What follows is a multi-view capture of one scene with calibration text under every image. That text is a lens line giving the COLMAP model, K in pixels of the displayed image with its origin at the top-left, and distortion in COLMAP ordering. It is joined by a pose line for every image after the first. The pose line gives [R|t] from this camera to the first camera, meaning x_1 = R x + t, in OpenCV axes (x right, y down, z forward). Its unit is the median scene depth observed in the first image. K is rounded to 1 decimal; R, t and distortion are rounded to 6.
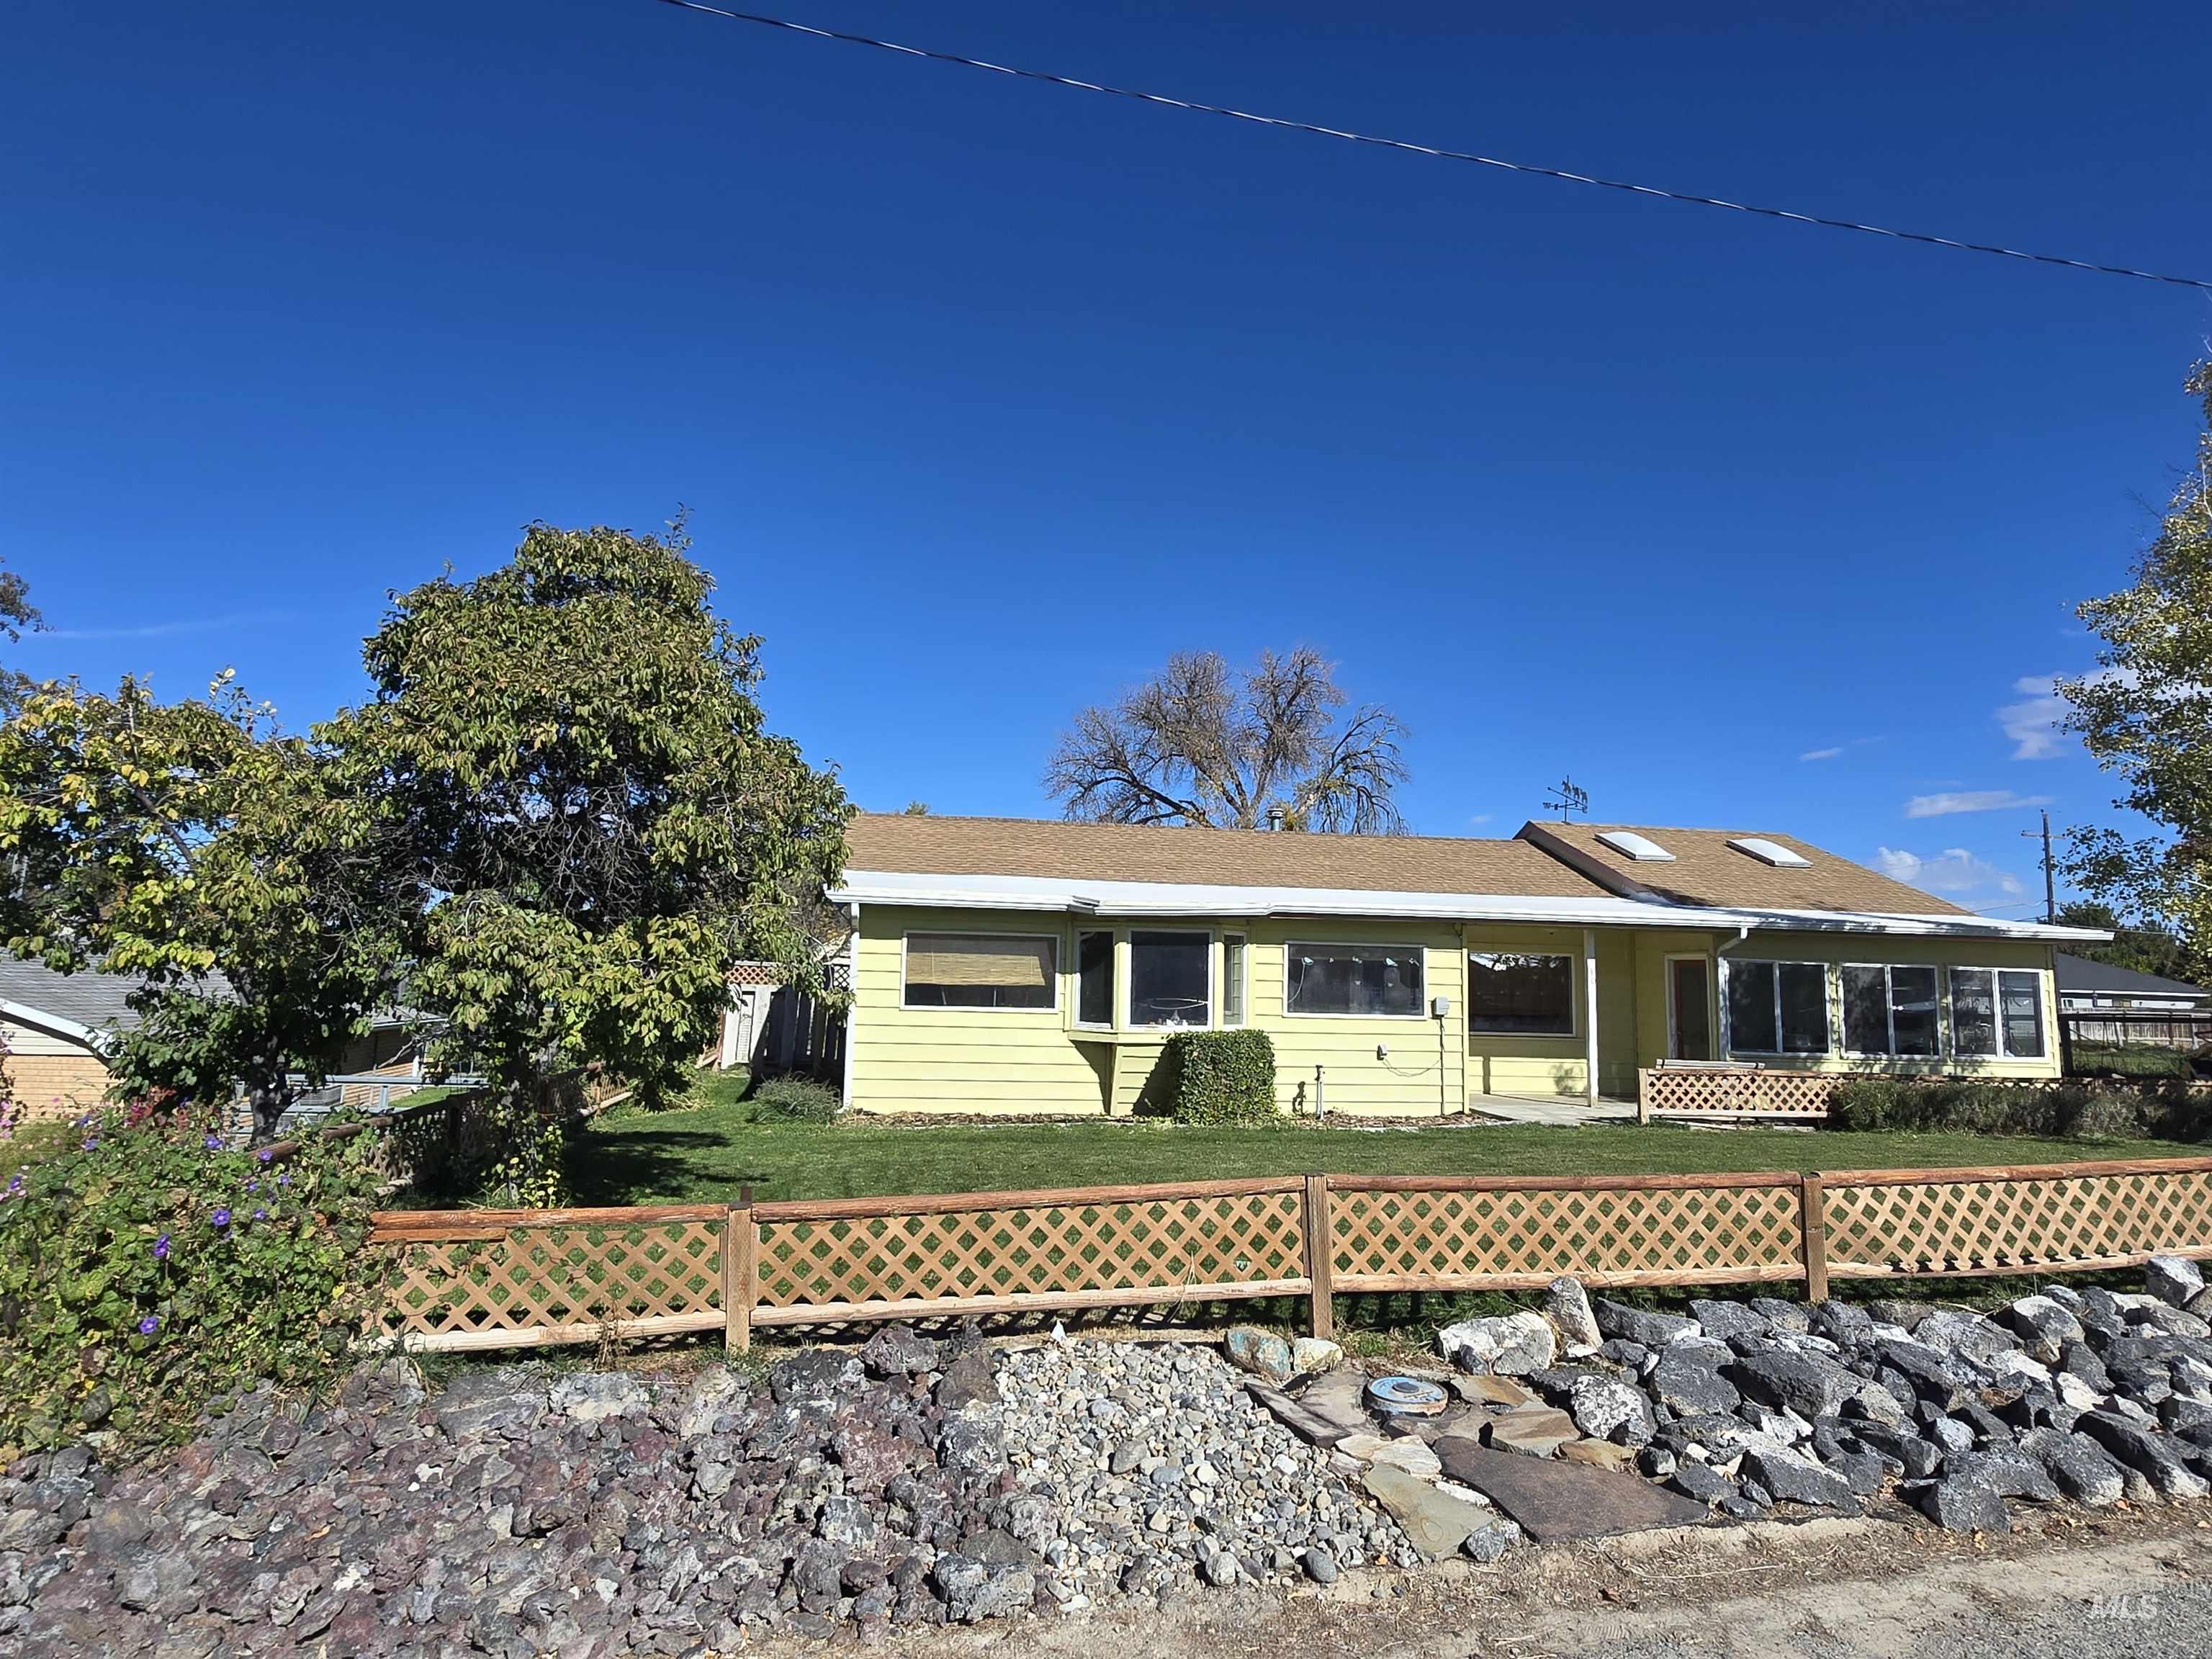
lens RADIAL K [[1267.4, 0, 1106.0], [0, 1267.4, 829.5], [0, 0, 1]] dist [0.002923, -0.000310]
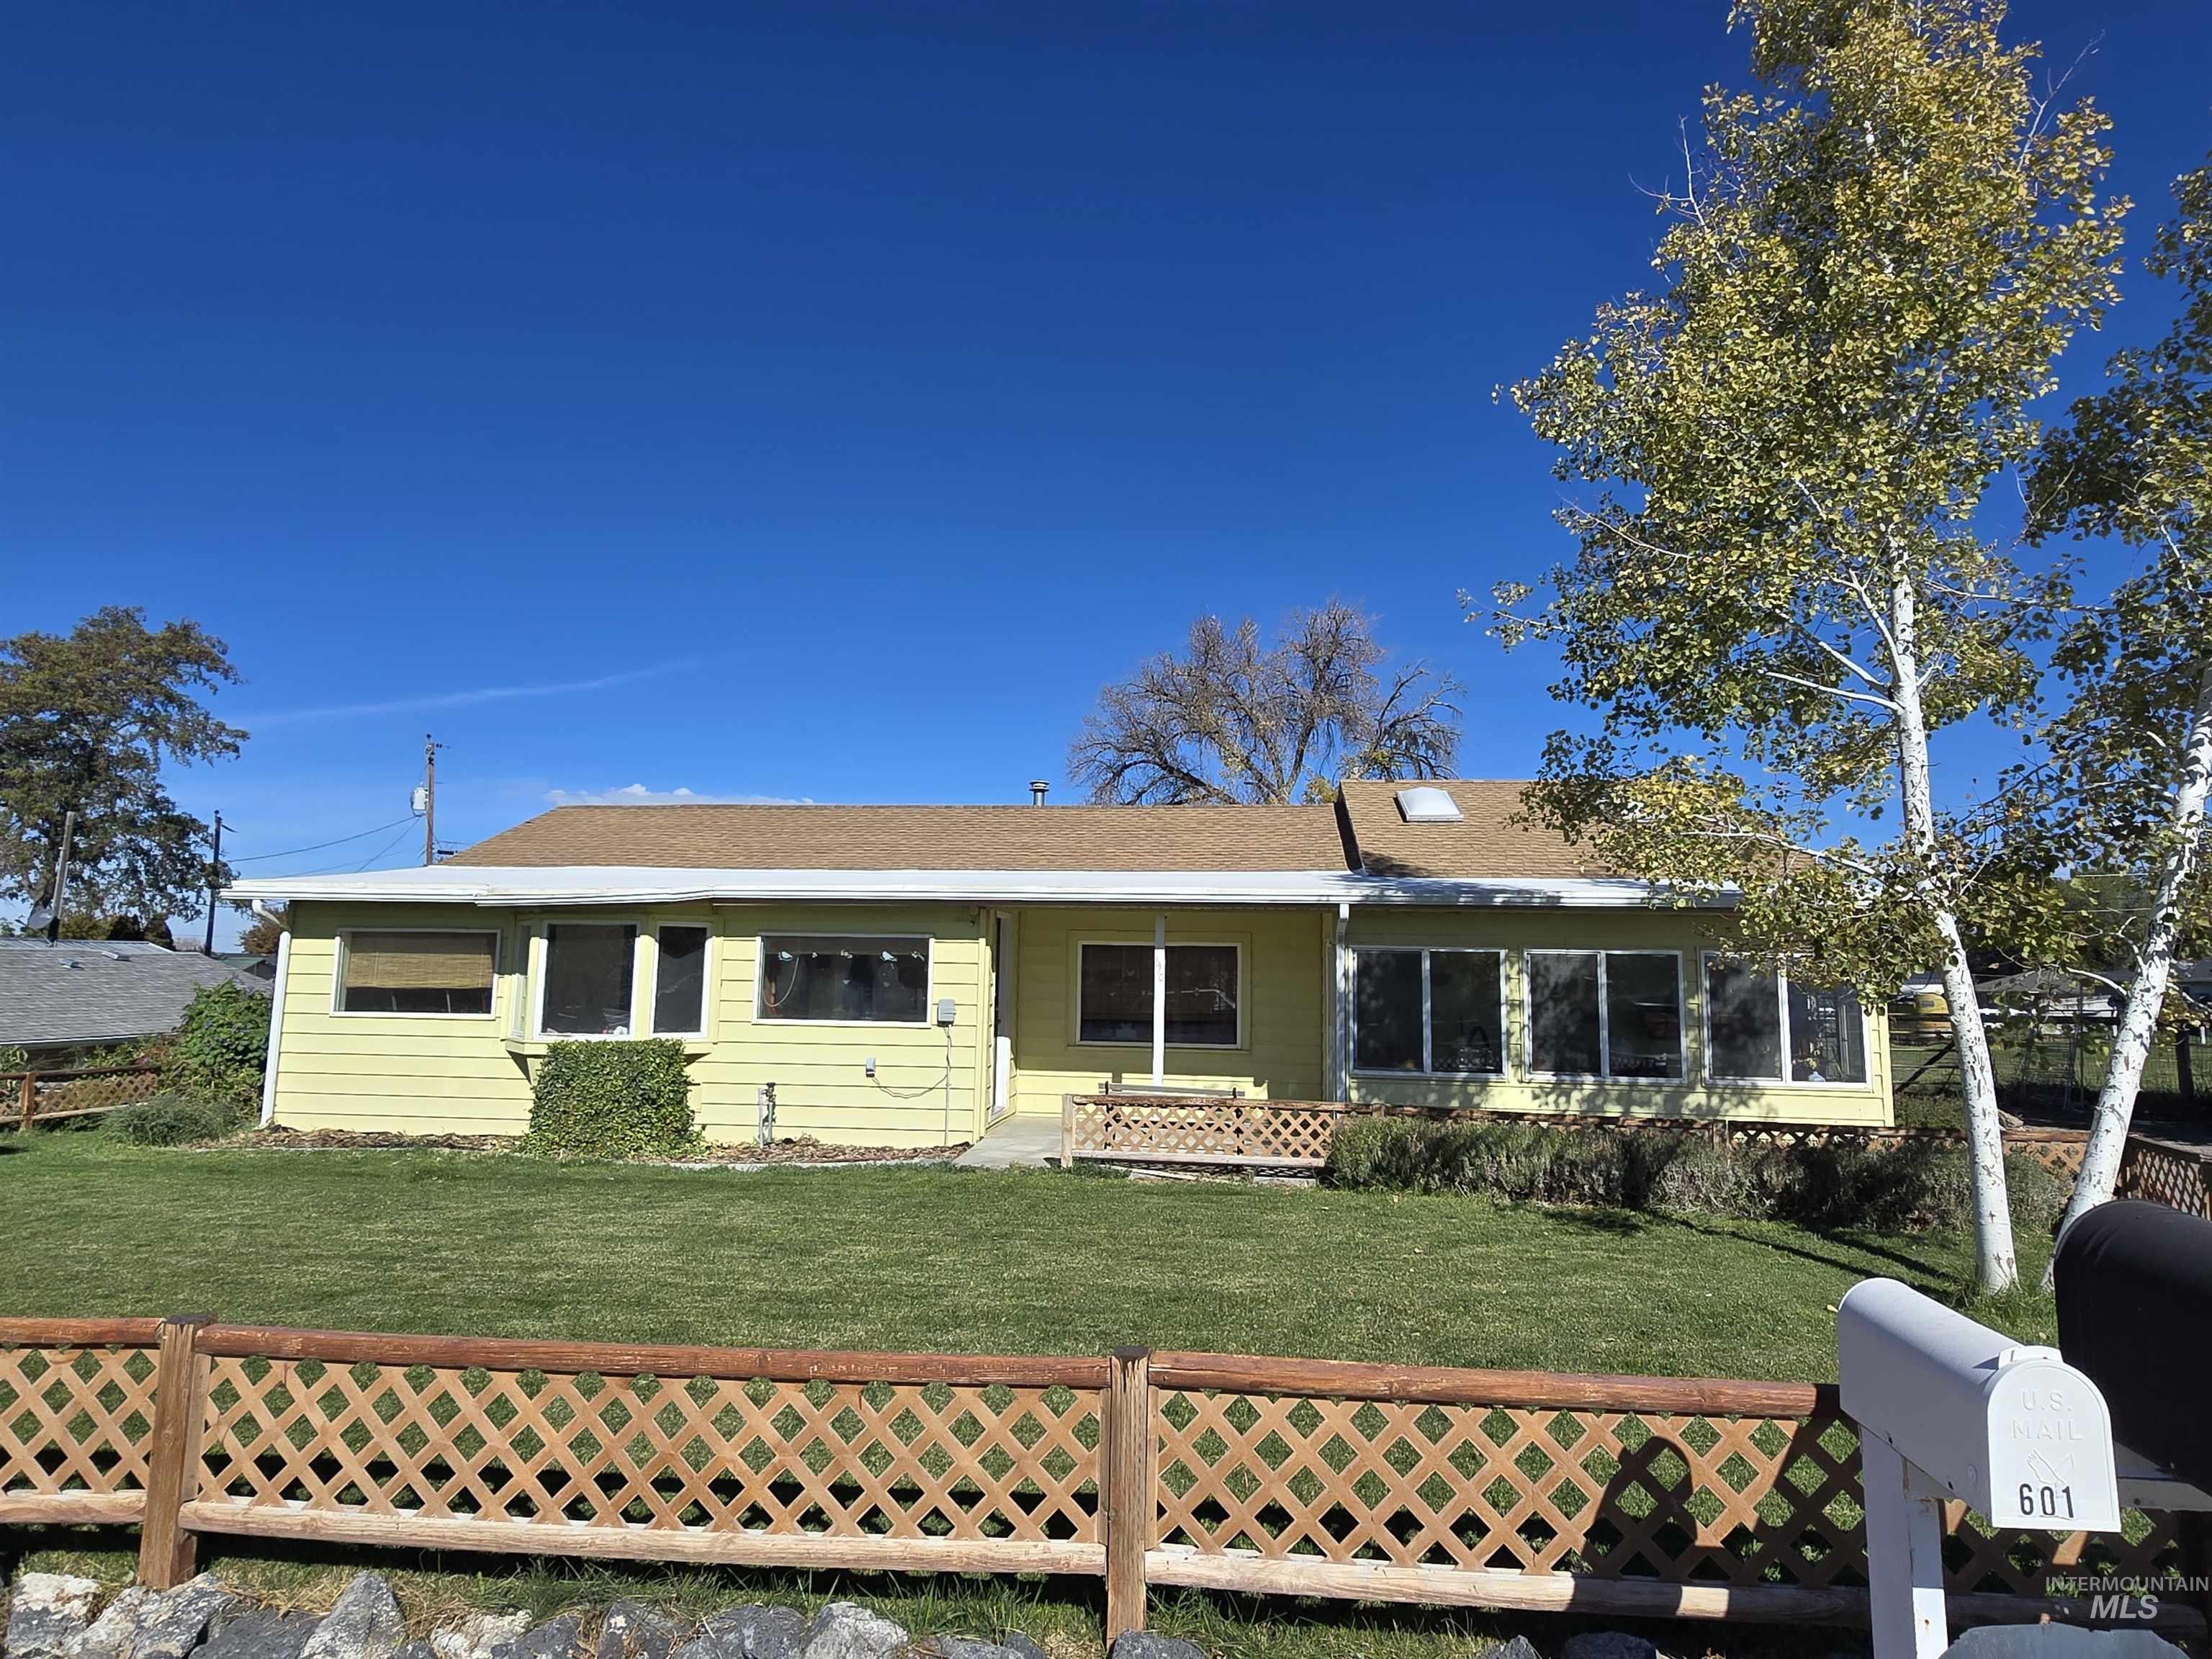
lens RADIAL K [[1267.4, 0, 1106.0], [0, 1267.4, 829.5], [0, 0, 1]] dist [0.002923, -0.000310]
pose [[0.963204, -0.039261, -0.265888, 0.576521], [0.039372, 0.999213, -0.004914, 0.032810], [0.265871, -0.005735, 0.963991, 0.254299]]
